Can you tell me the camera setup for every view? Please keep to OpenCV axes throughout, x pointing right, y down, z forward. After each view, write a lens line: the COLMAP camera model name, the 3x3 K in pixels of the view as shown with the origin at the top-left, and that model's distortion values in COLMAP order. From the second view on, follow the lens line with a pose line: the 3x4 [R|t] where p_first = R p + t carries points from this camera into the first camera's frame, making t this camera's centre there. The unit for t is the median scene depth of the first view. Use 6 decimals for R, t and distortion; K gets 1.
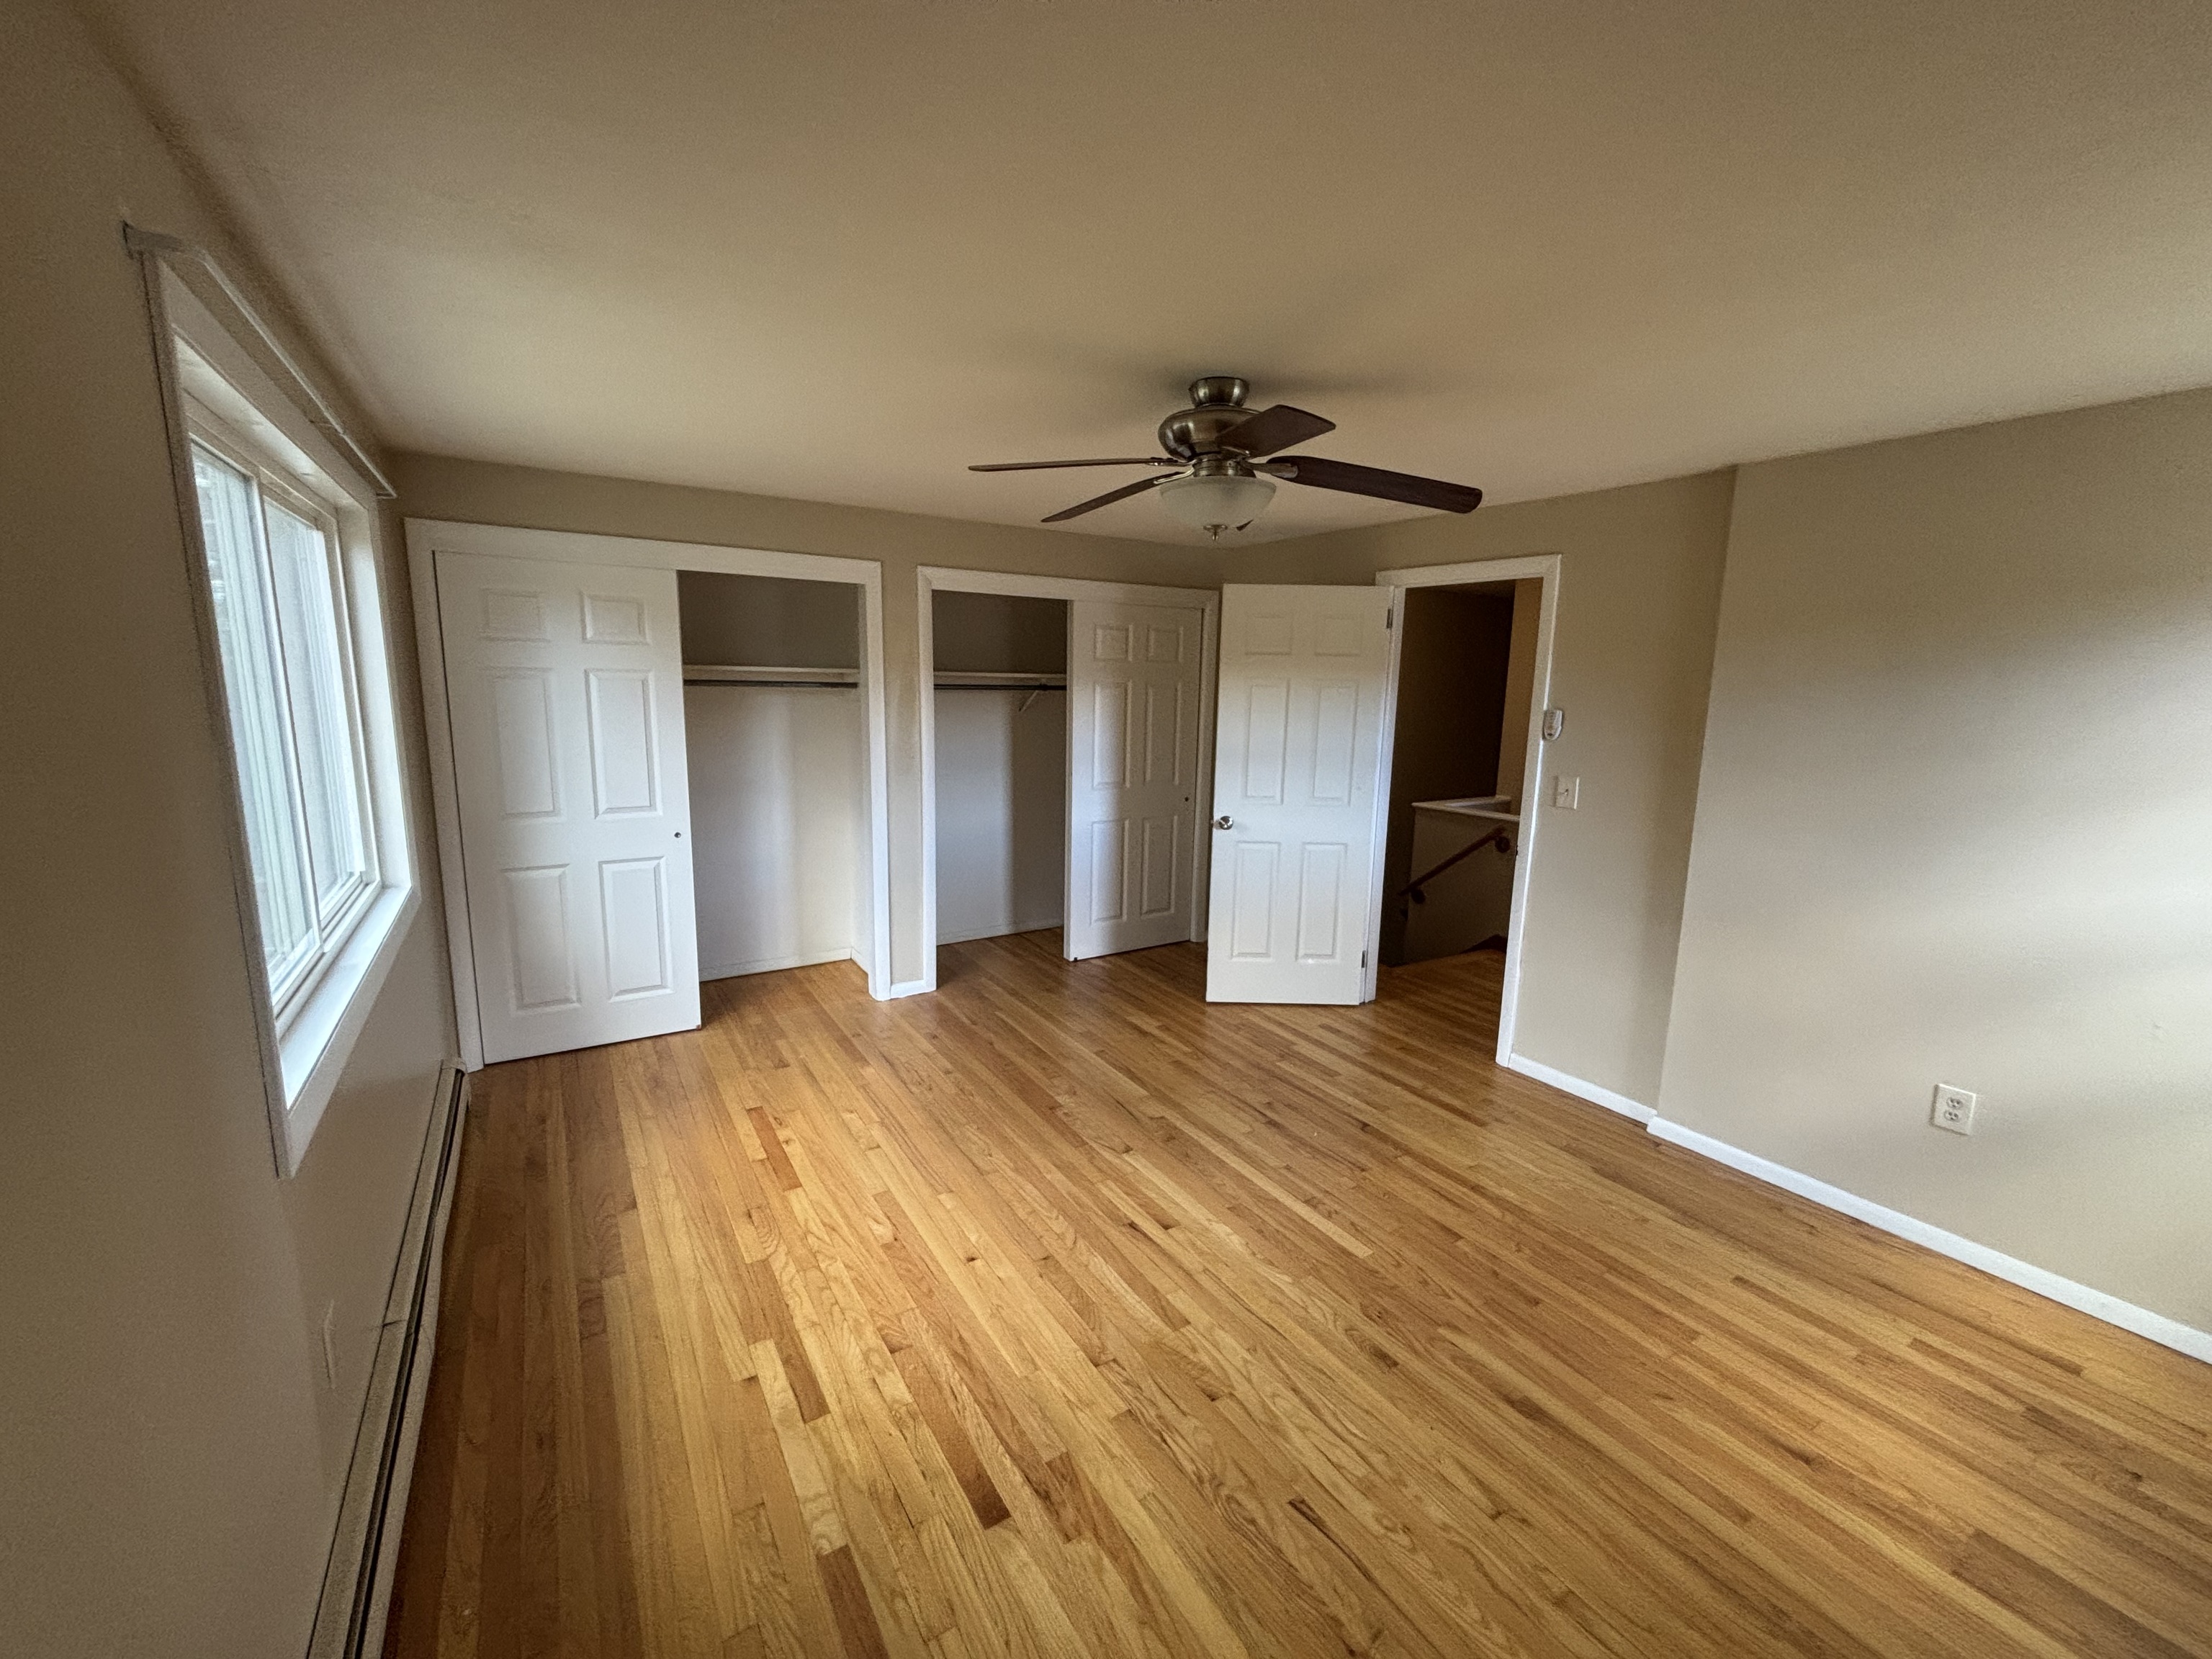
lens RADIAL K [[893.2, 0, 1101.3], [0, 893.2, 825.3], [0, 0, 1]] dist [-0.000355, 0.000046]
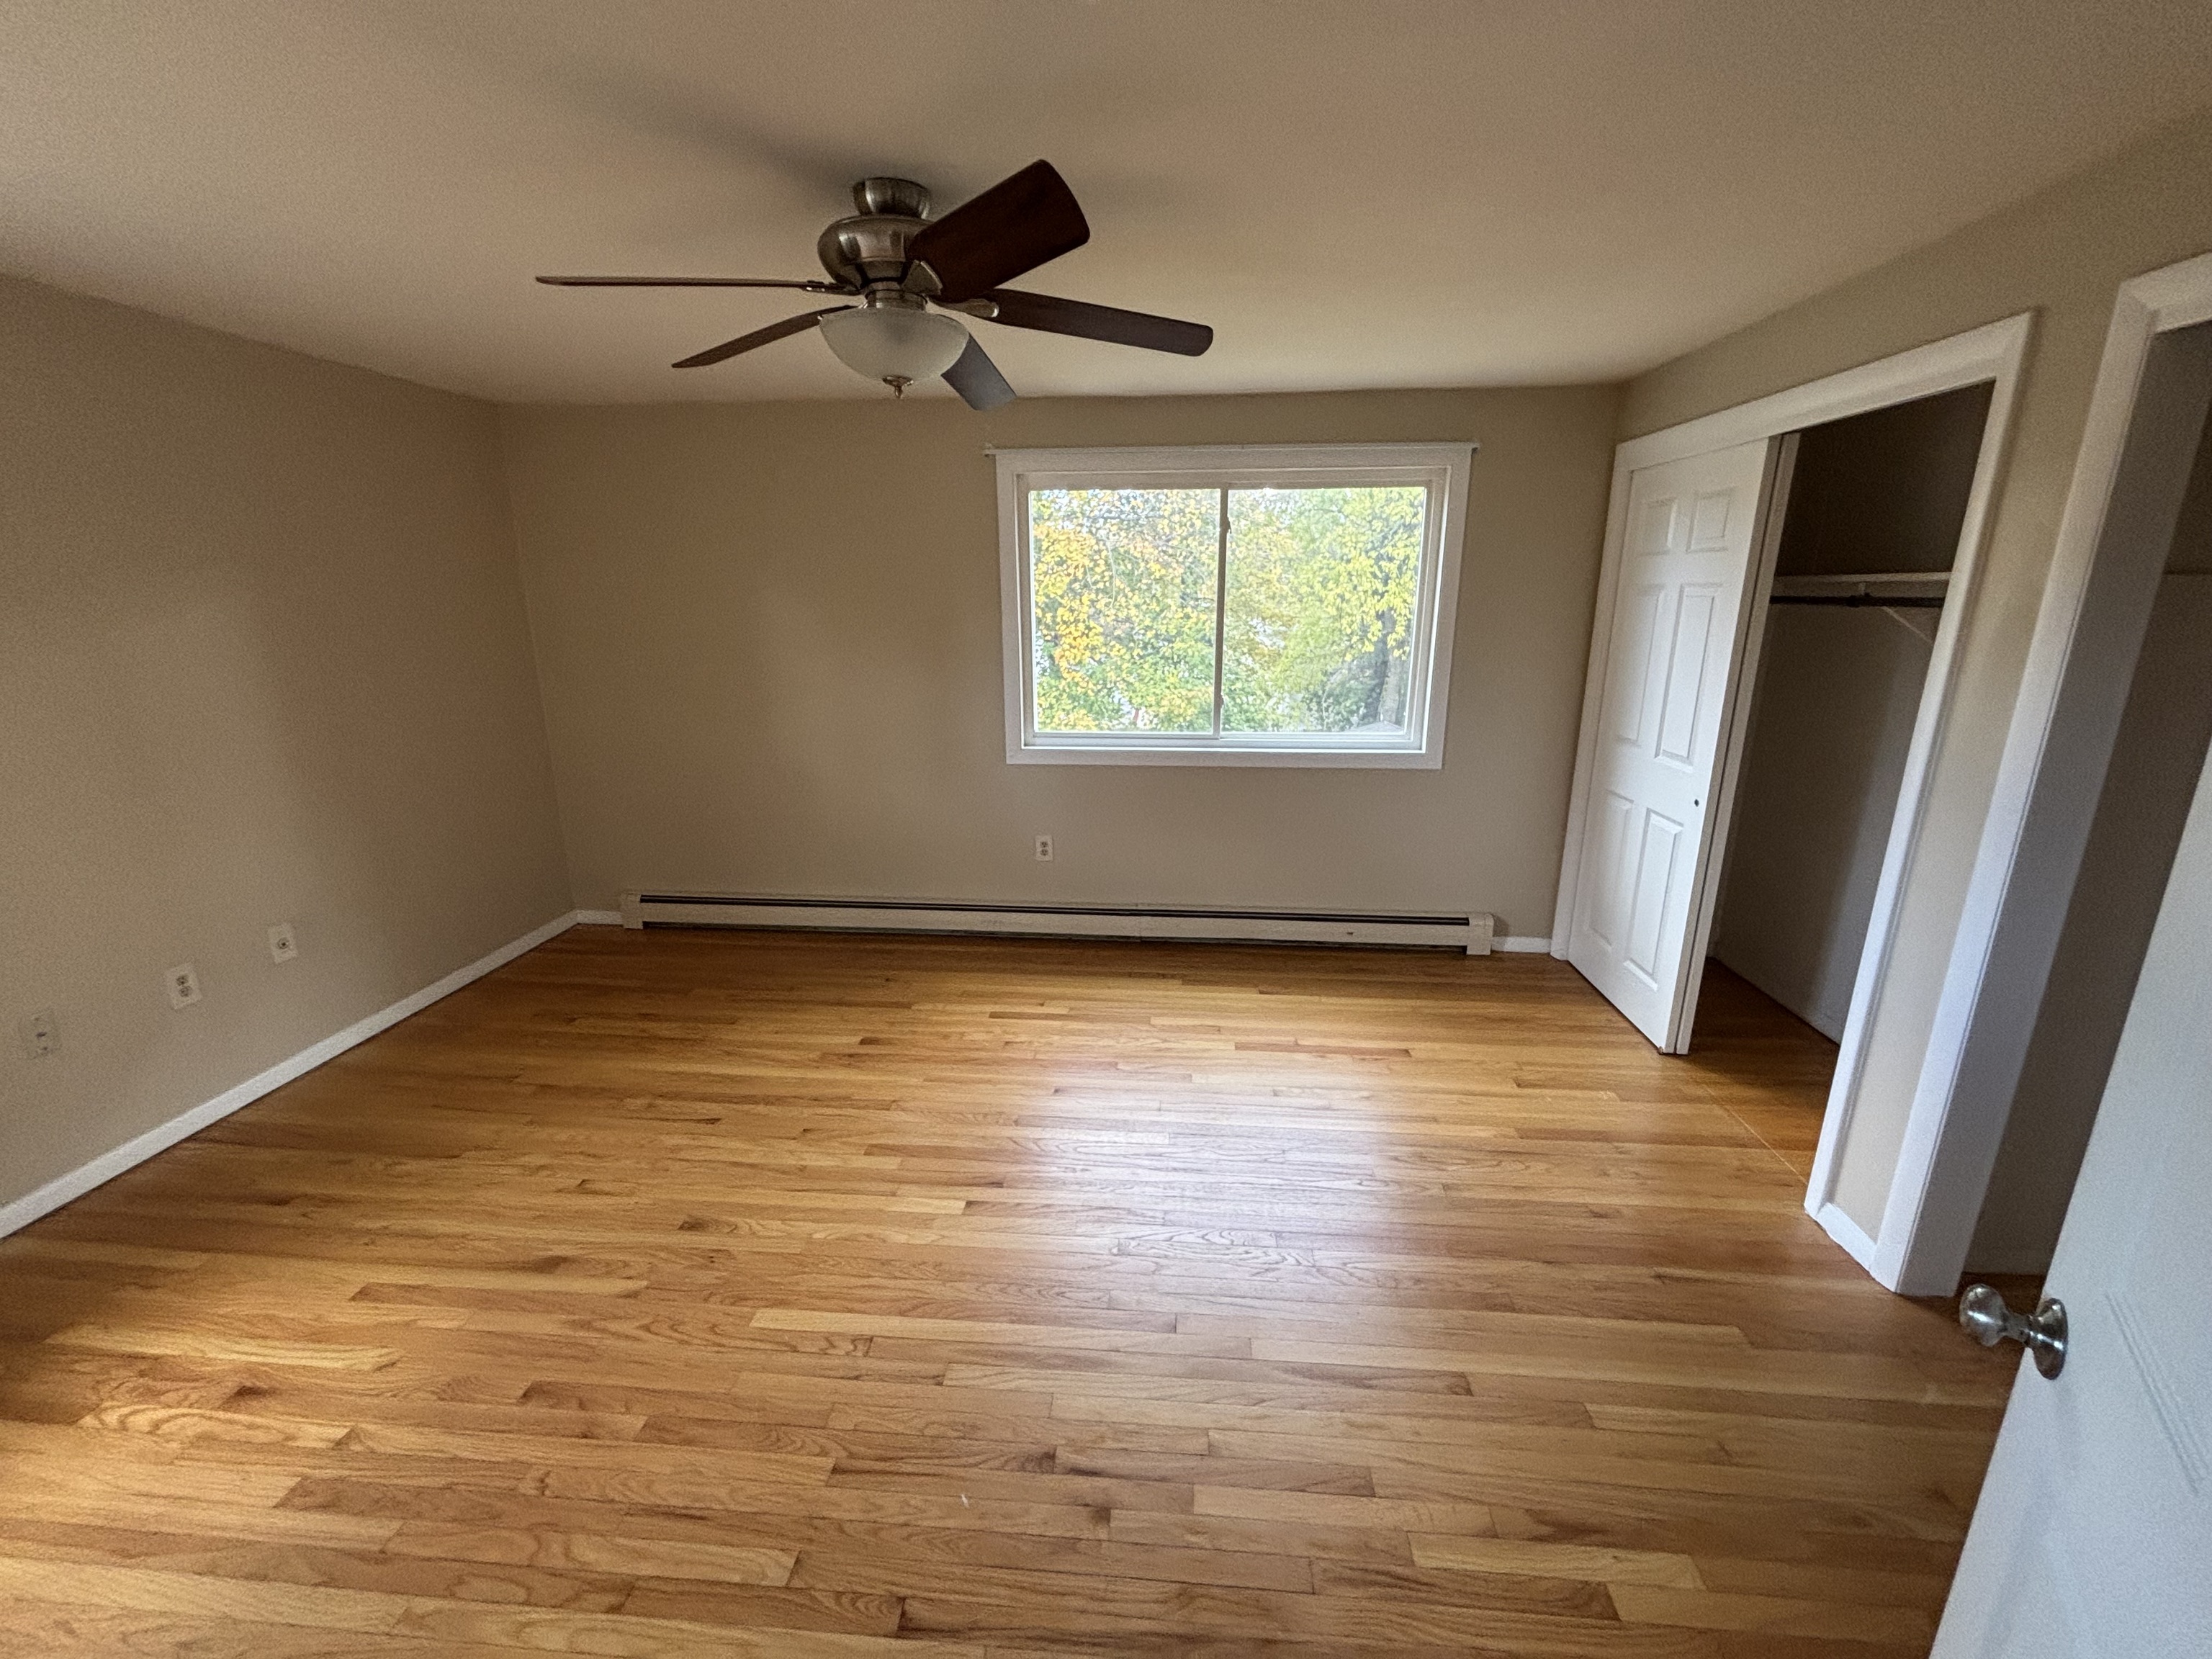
lens RADIAL K [[893.2, 0, 1111.8], [0, 893.2, 833.4], [0, 0, 1]] dist [-0.000355, 0.000046]
pose [[-0.596871, 0.190110, -0.779489, 0.615637], [-0.142066, 0.931131, 0.335877, -0.217278], [0.789660, 0.311214, -0.528756, 1.468241]]
